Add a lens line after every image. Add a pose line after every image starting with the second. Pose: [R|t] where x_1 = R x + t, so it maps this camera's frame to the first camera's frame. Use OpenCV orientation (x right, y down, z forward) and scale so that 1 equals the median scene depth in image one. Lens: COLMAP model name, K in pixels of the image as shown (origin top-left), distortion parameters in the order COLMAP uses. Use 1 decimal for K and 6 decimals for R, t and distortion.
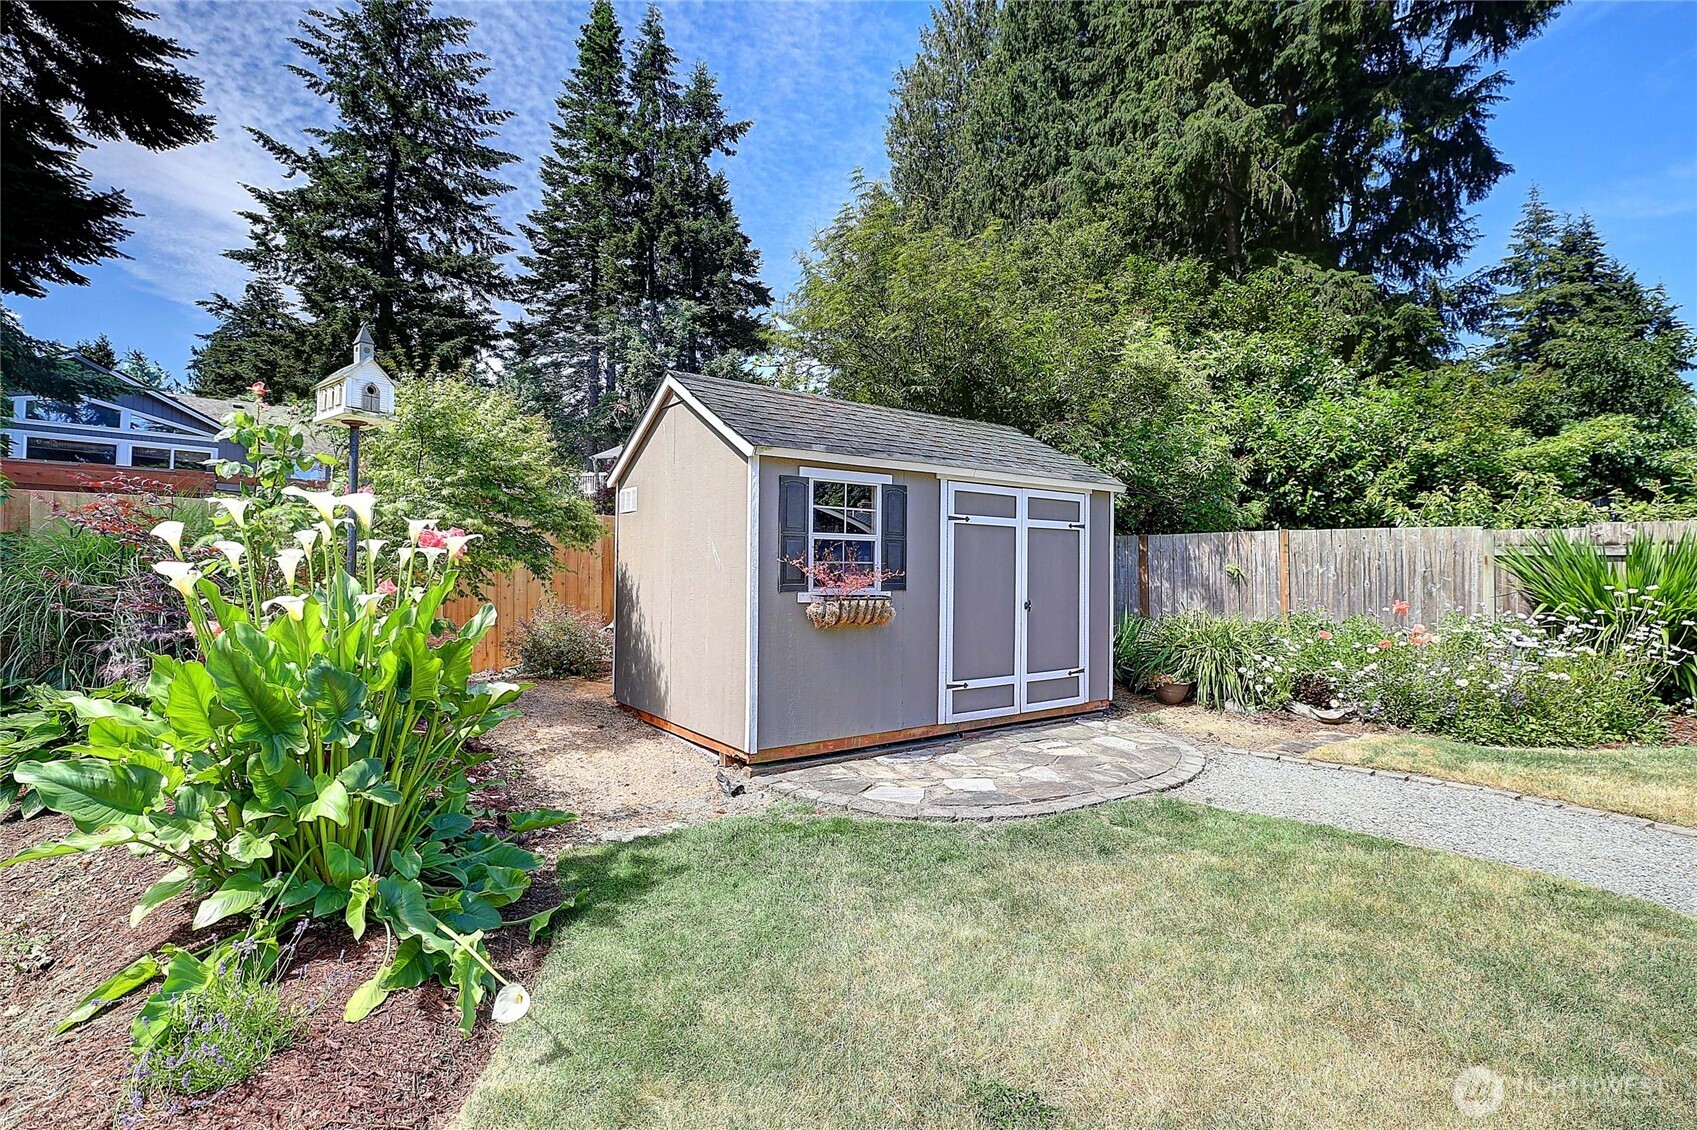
lens RADIAL K [[785.0, 0, 852.2], [0, 785.0, 570.3], [0, 0, 1]] dist [-0.037119, 0.013653]
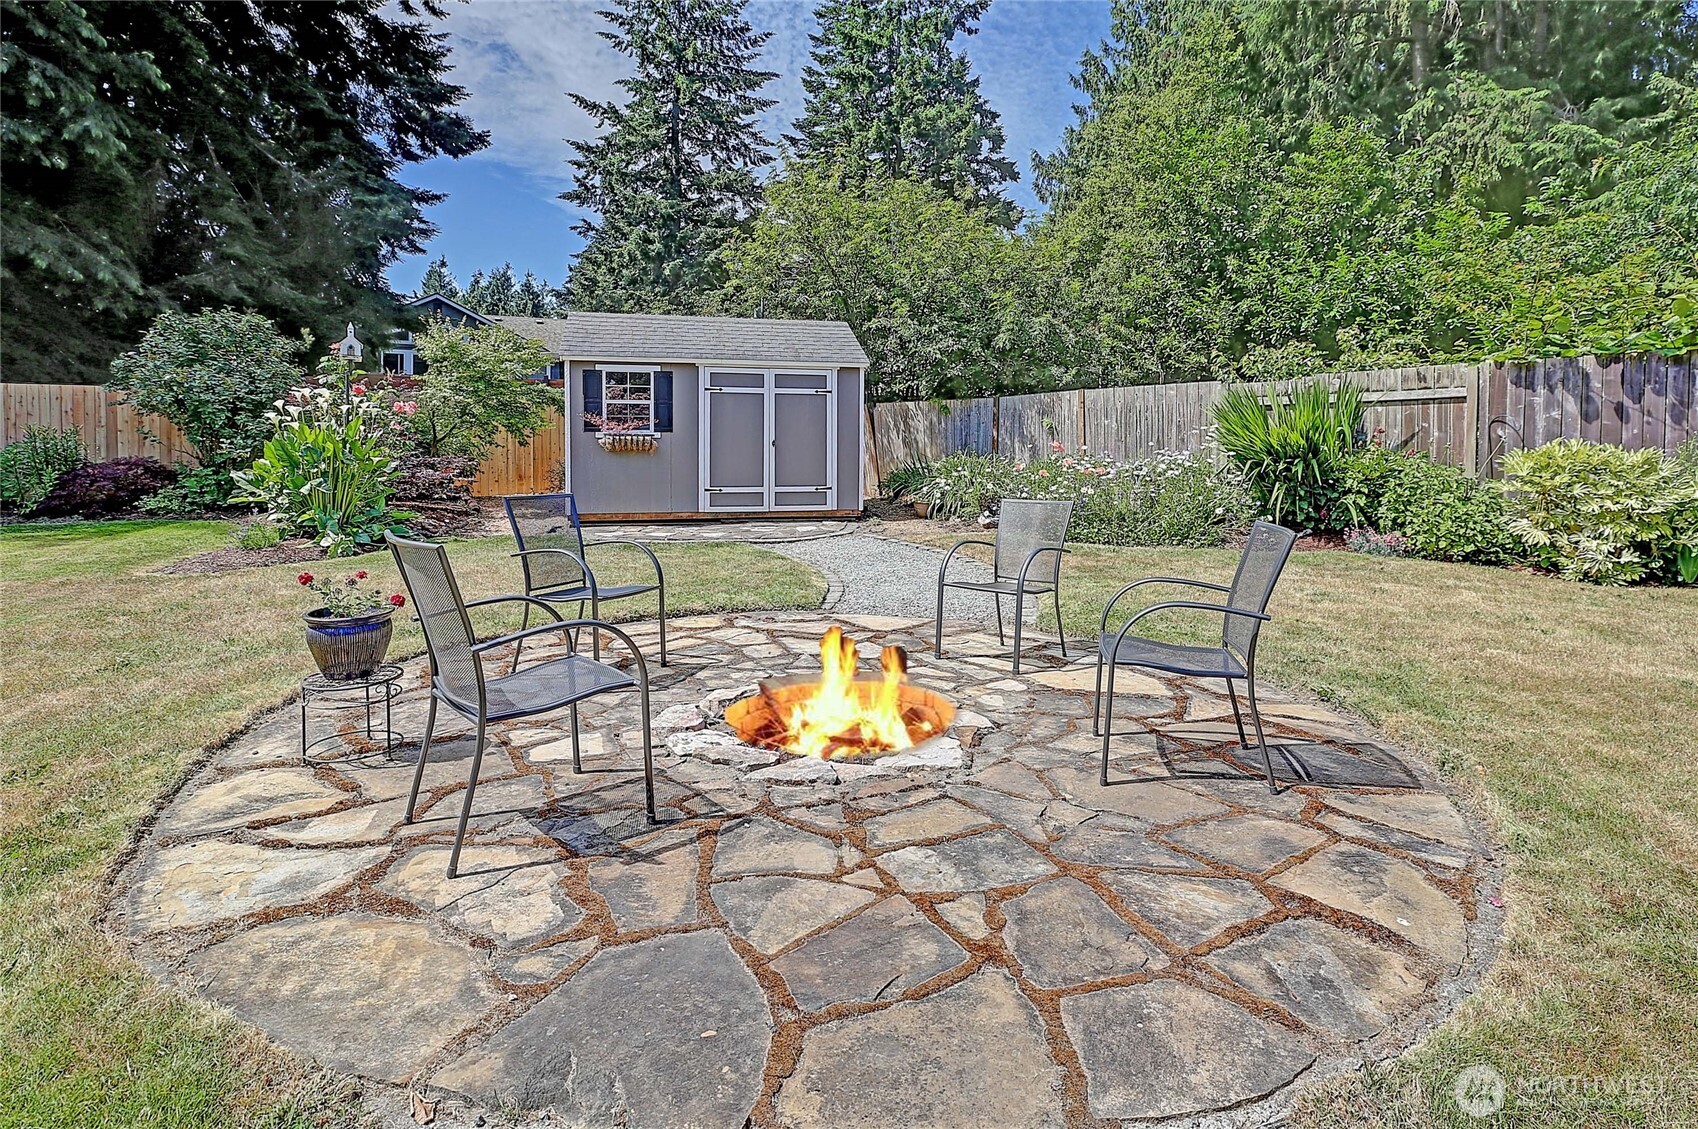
lens RADIAL K [[775.3, 0, 849.2], [0, 775.3, 498.0], [0, 0, 1]] dist [-0.024064, 0.000162]
pose [[0.931927, 0.020069, -0.362090, 0.097745], [0.004097, 0.997821, 0.065850, 0.005508], [0.362622, -0.062851, 0.929814, -0.042282]]
